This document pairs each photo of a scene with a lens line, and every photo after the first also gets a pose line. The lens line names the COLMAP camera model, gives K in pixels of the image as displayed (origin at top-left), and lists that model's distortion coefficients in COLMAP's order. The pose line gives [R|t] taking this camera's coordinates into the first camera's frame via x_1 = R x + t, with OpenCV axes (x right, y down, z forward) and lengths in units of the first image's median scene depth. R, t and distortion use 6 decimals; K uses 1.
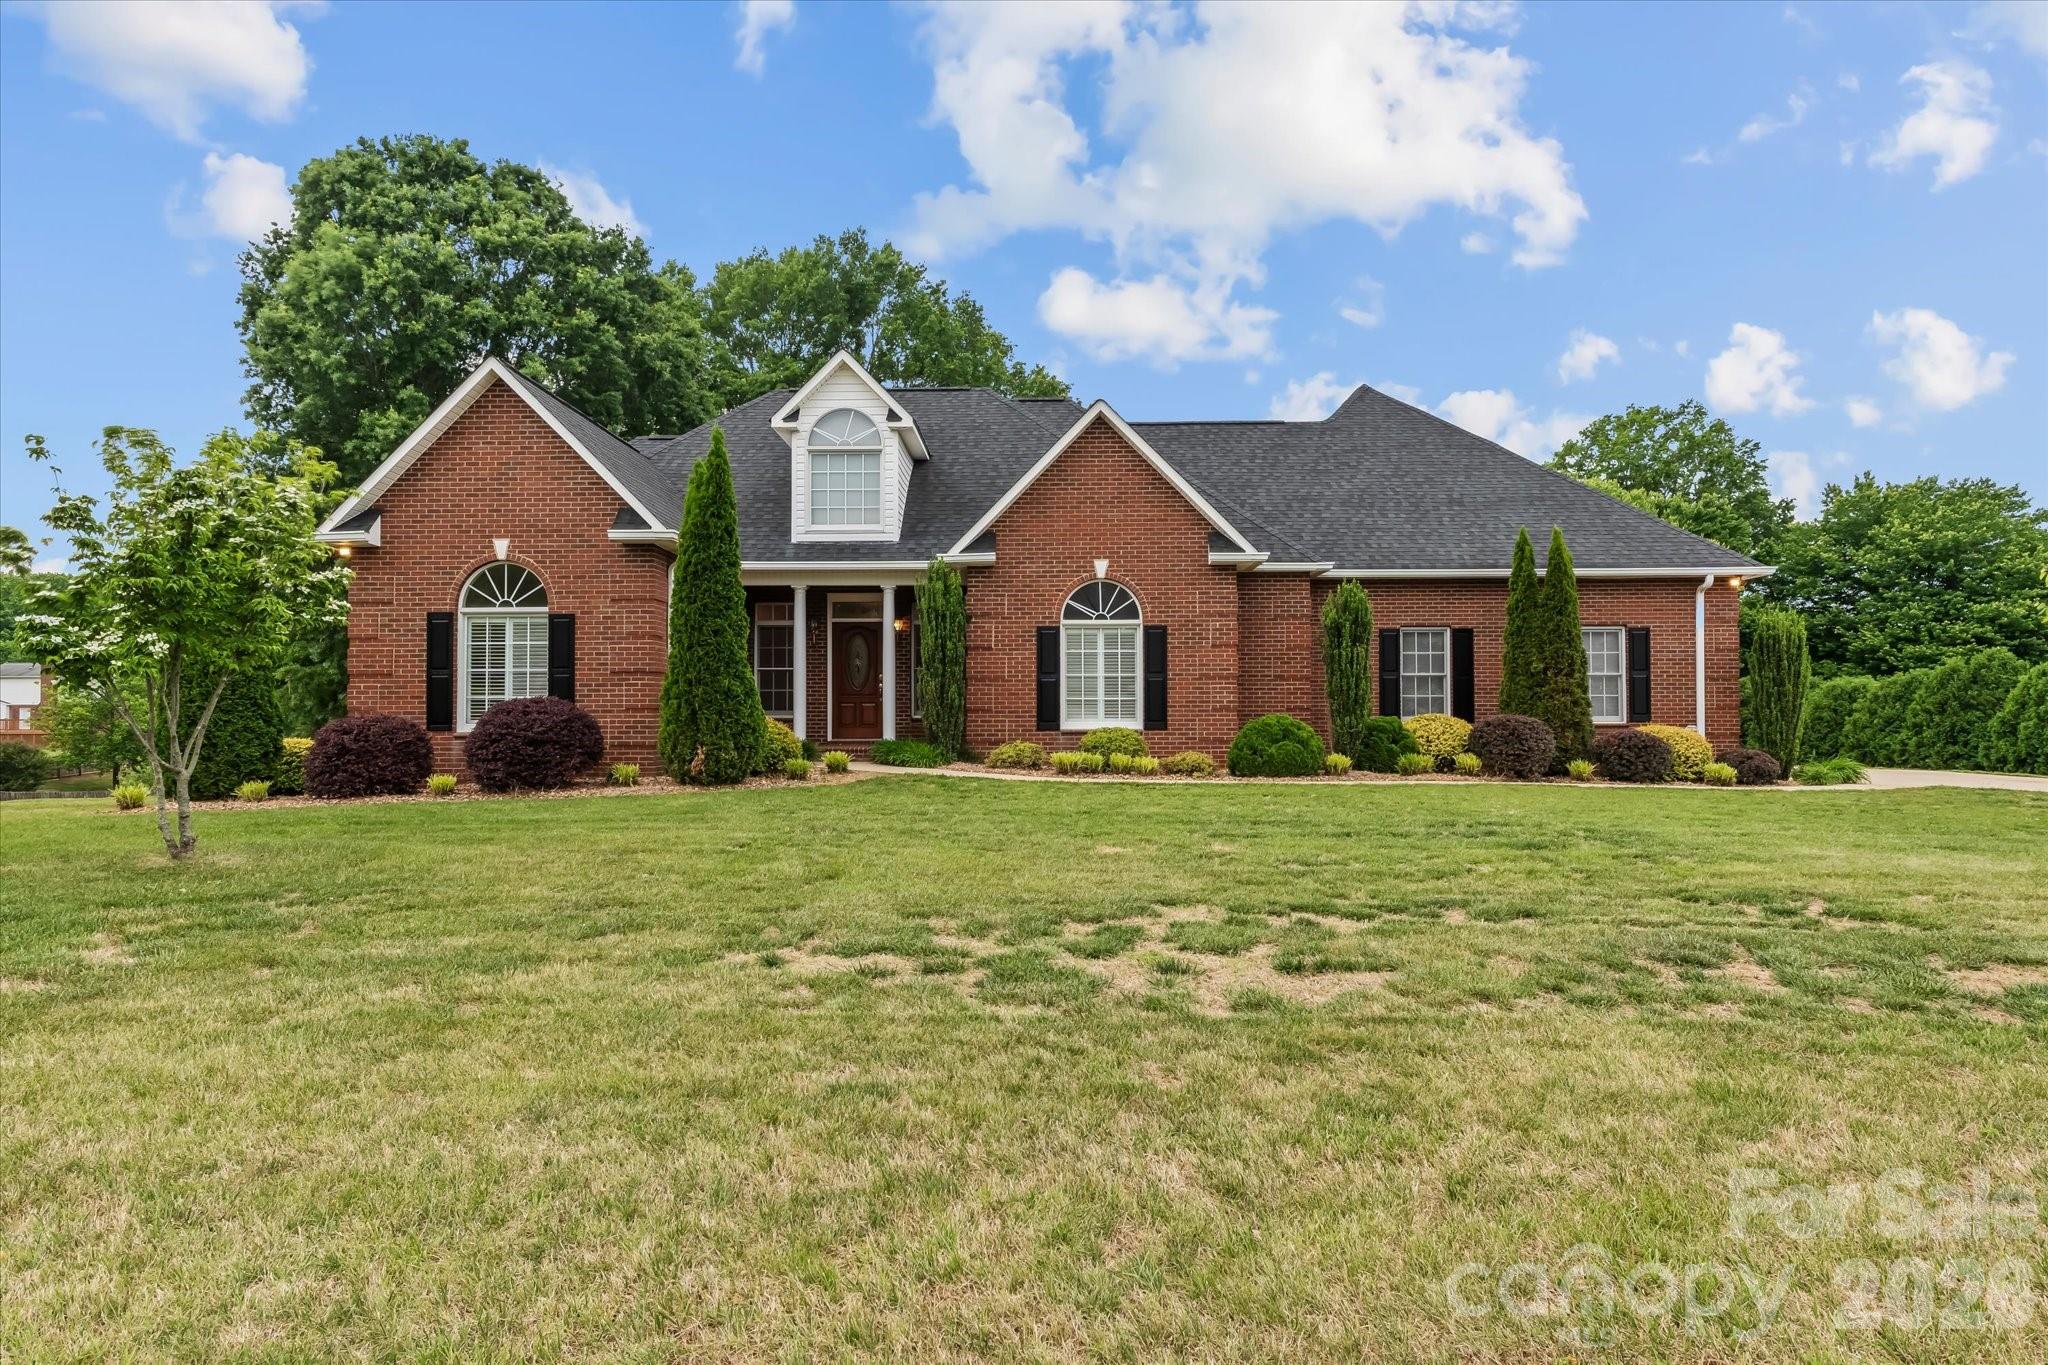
lens RADIAL K [[1224.0, 0, 1012.9], [0, 1224.0, 686.4], [0, 0, 1]] dist [-0.004494, -0.002179]
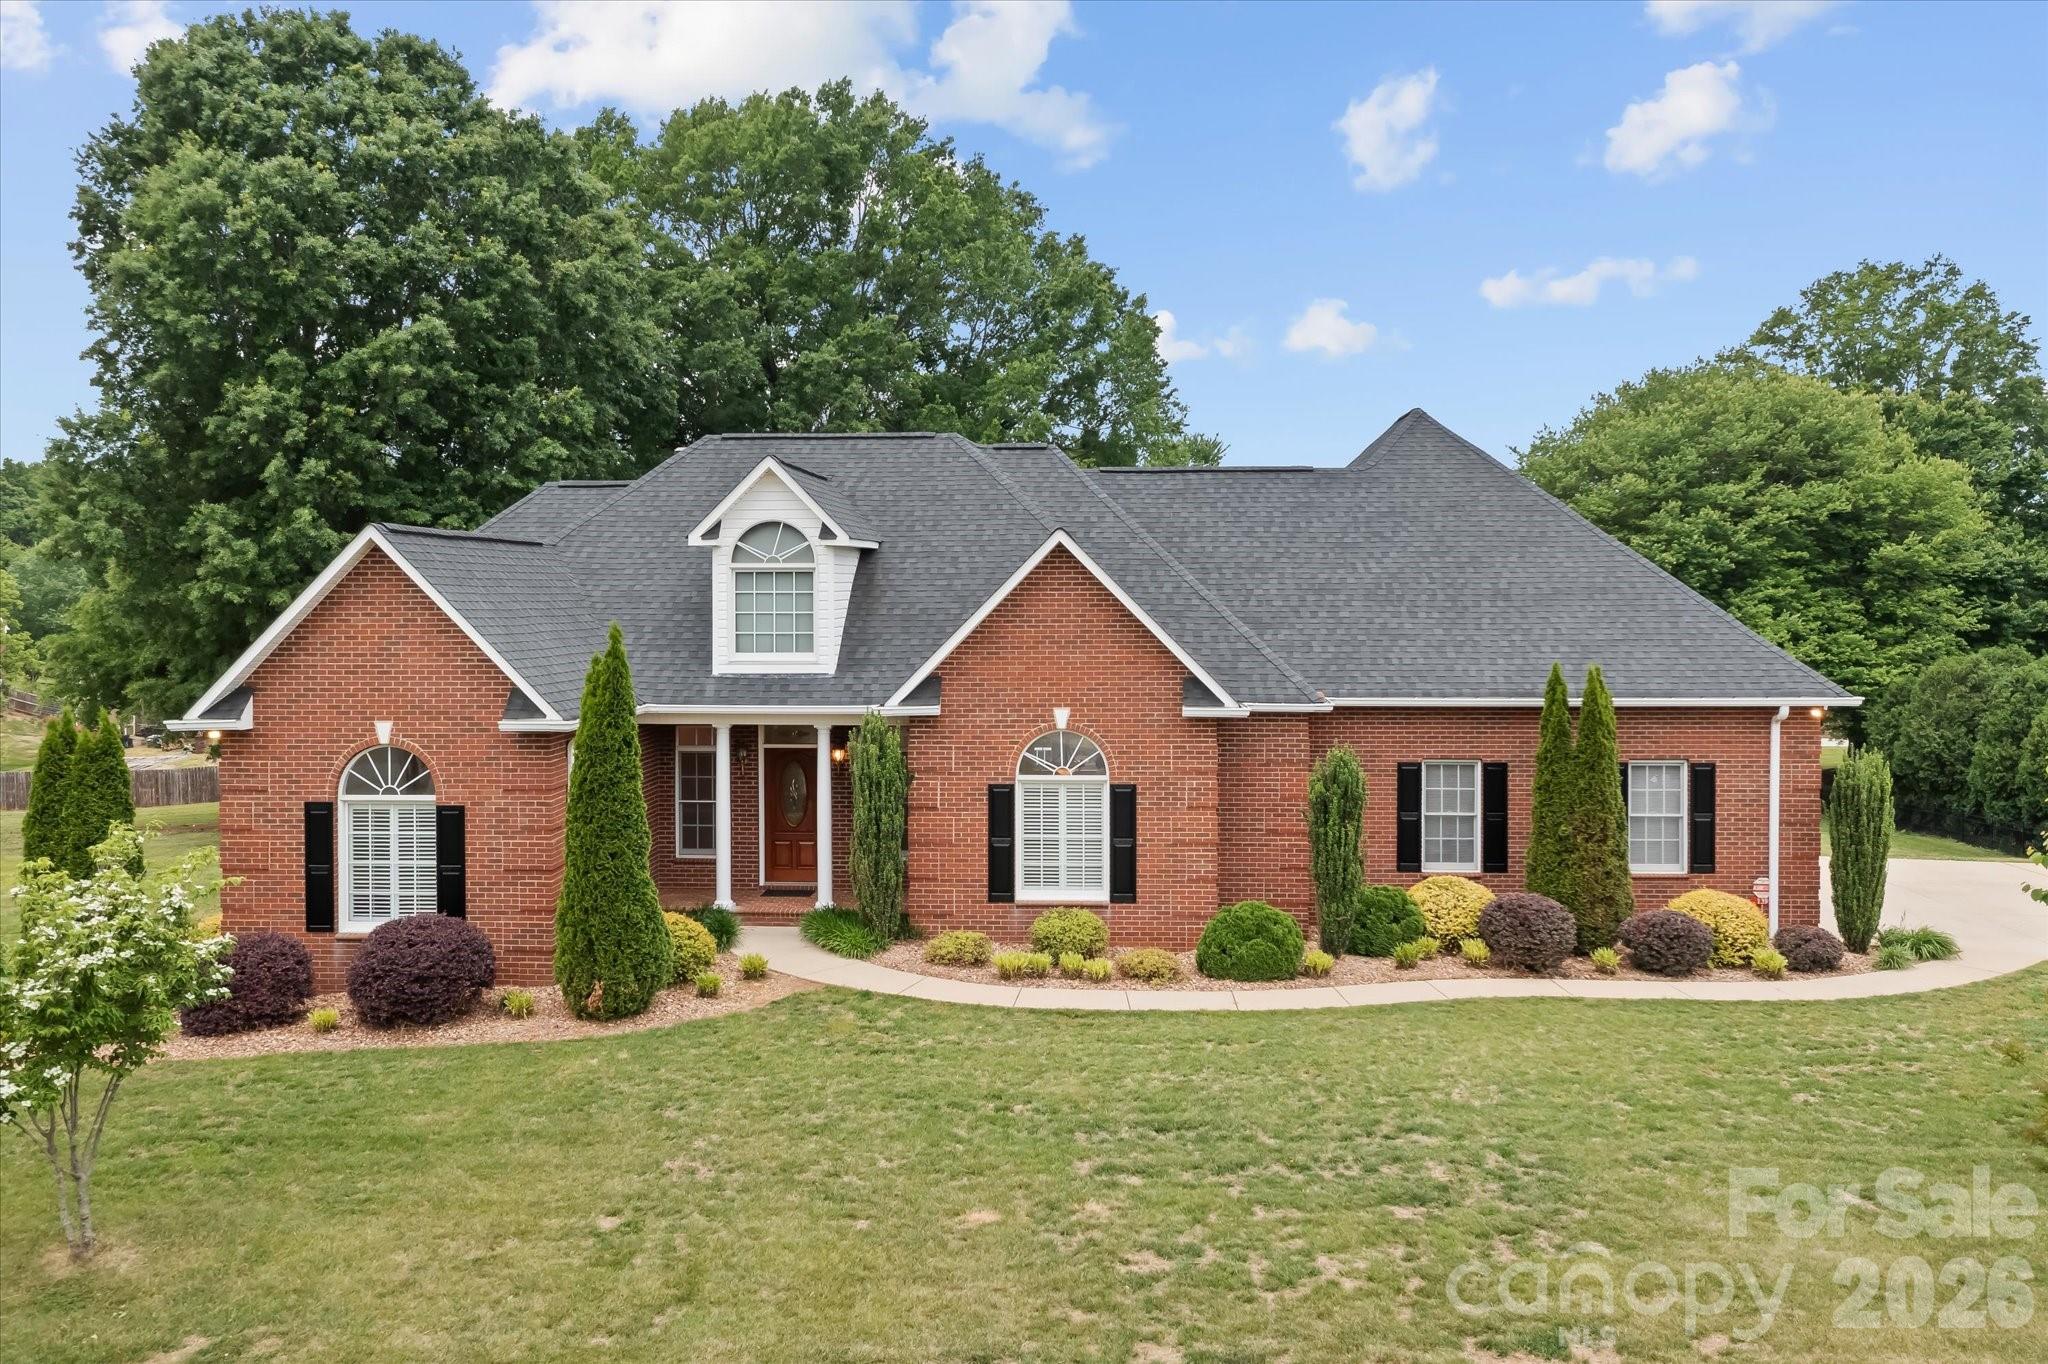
lens RADIAL K [[1637.6, 0, 1023.9], [0, 1637.6, 610.0], [0, 0, 1]] dist [-0.012031, 0.000350]
pose [[0.999436, 0.000953, -0.033581, 0.083770], [0.000155, 0.999456, 0.032967, -0.210825], [0.033594, -0.032953, 0.998892, -0.166327]]
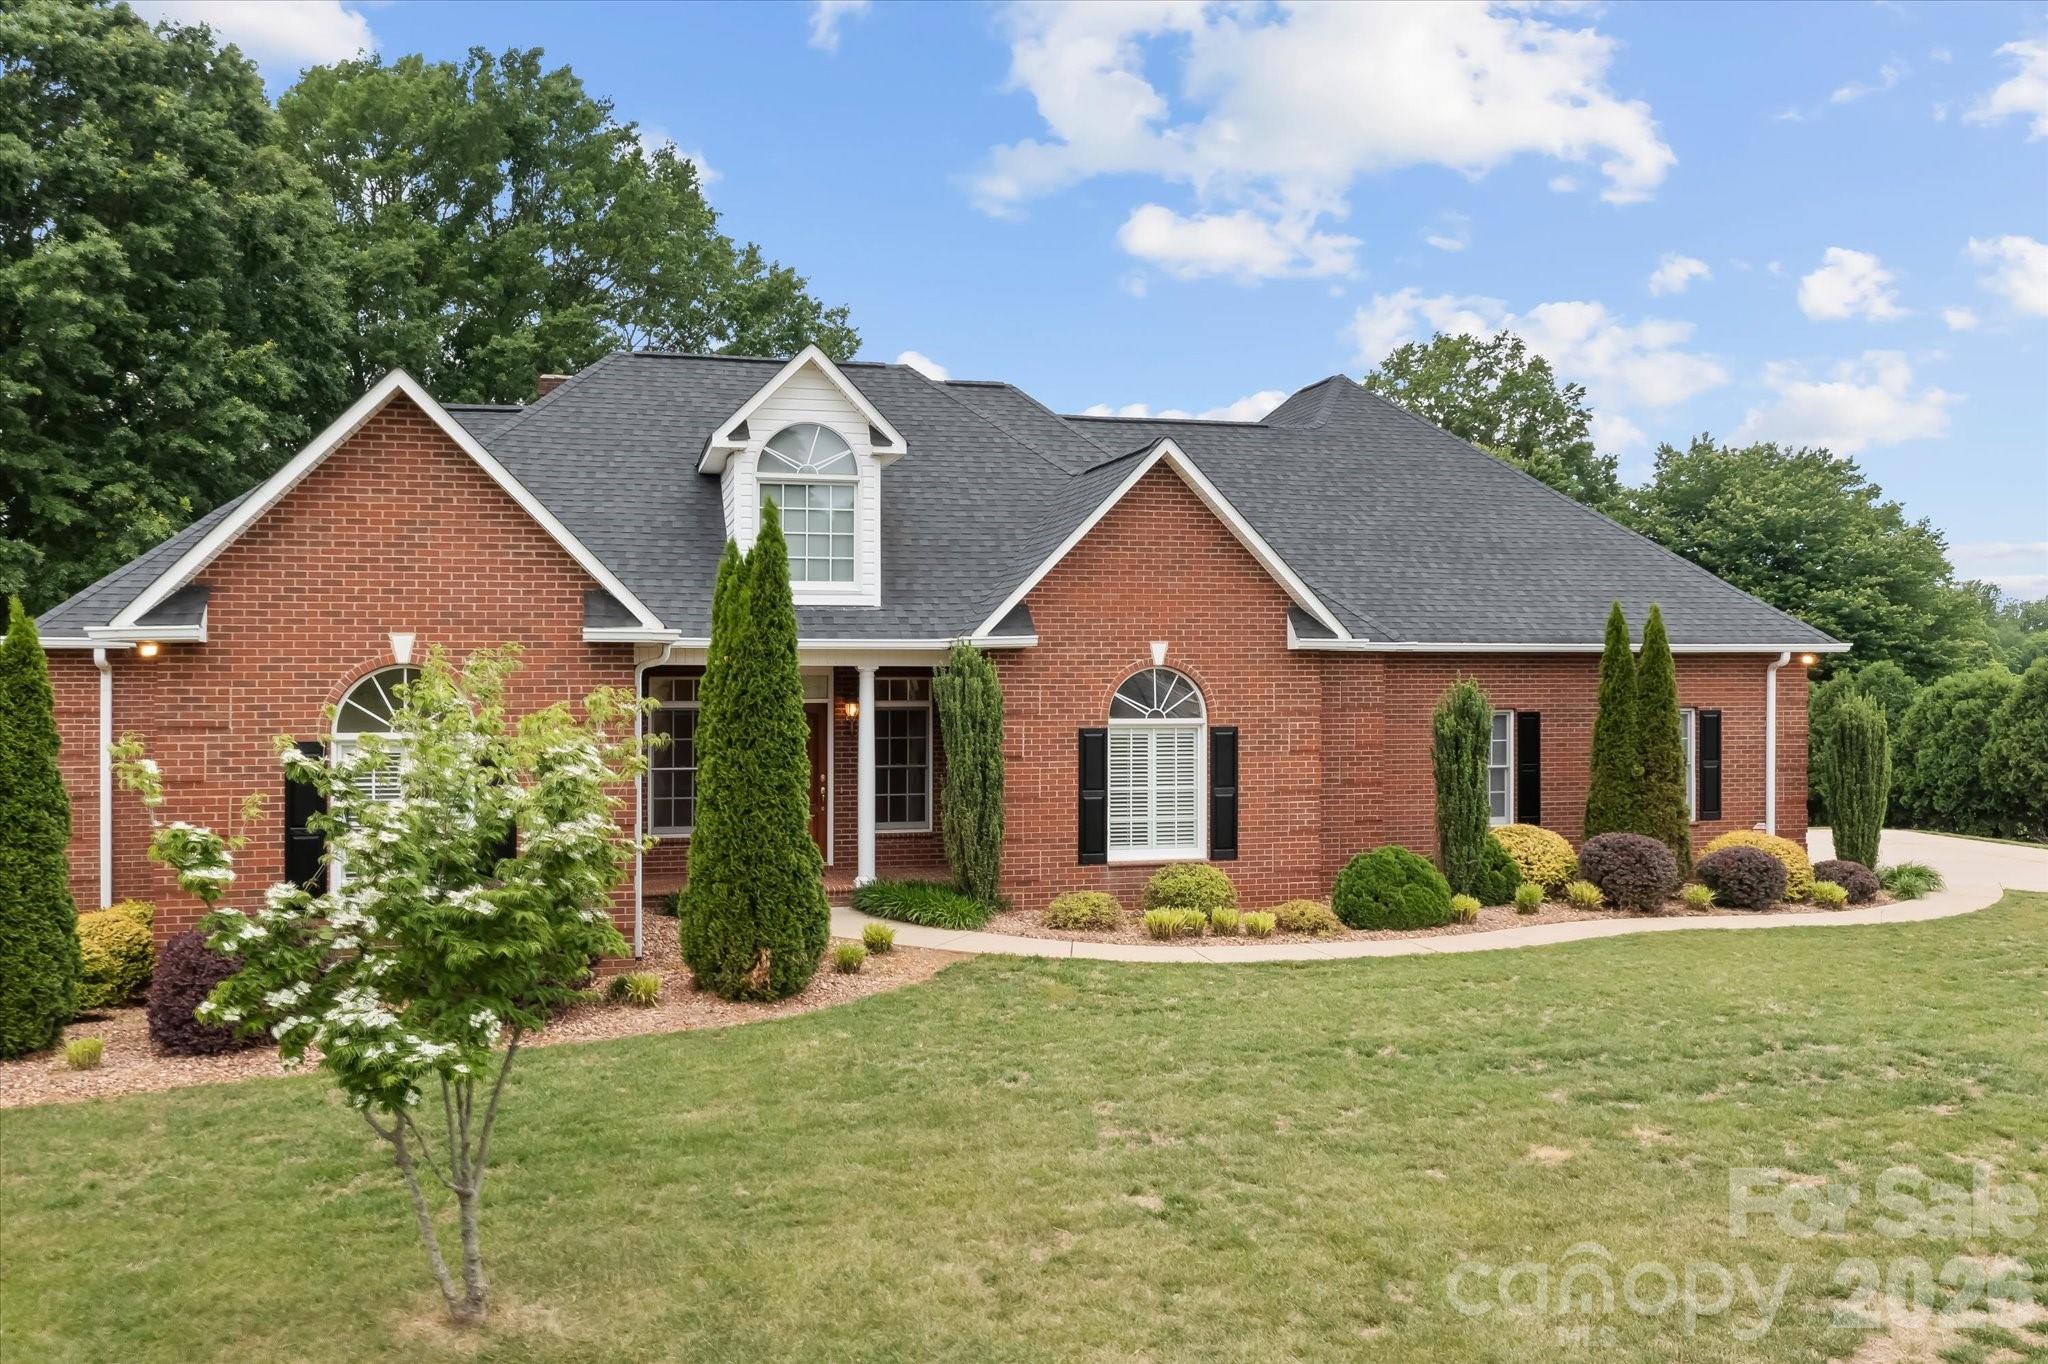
lens RADIAL K [[1625.8, 0, 1026.0], [0, 1625.8, 647.3], [0, 0, 1]] dist [-0.011316, 0.002895]
pose [[0.964022, 0.006496, 0.265741, -0.280762], [-0.009326, 0.999912, 0.009389, -0.108140], [-0.265657, -0.011530, 0.963999, 0.029857]]
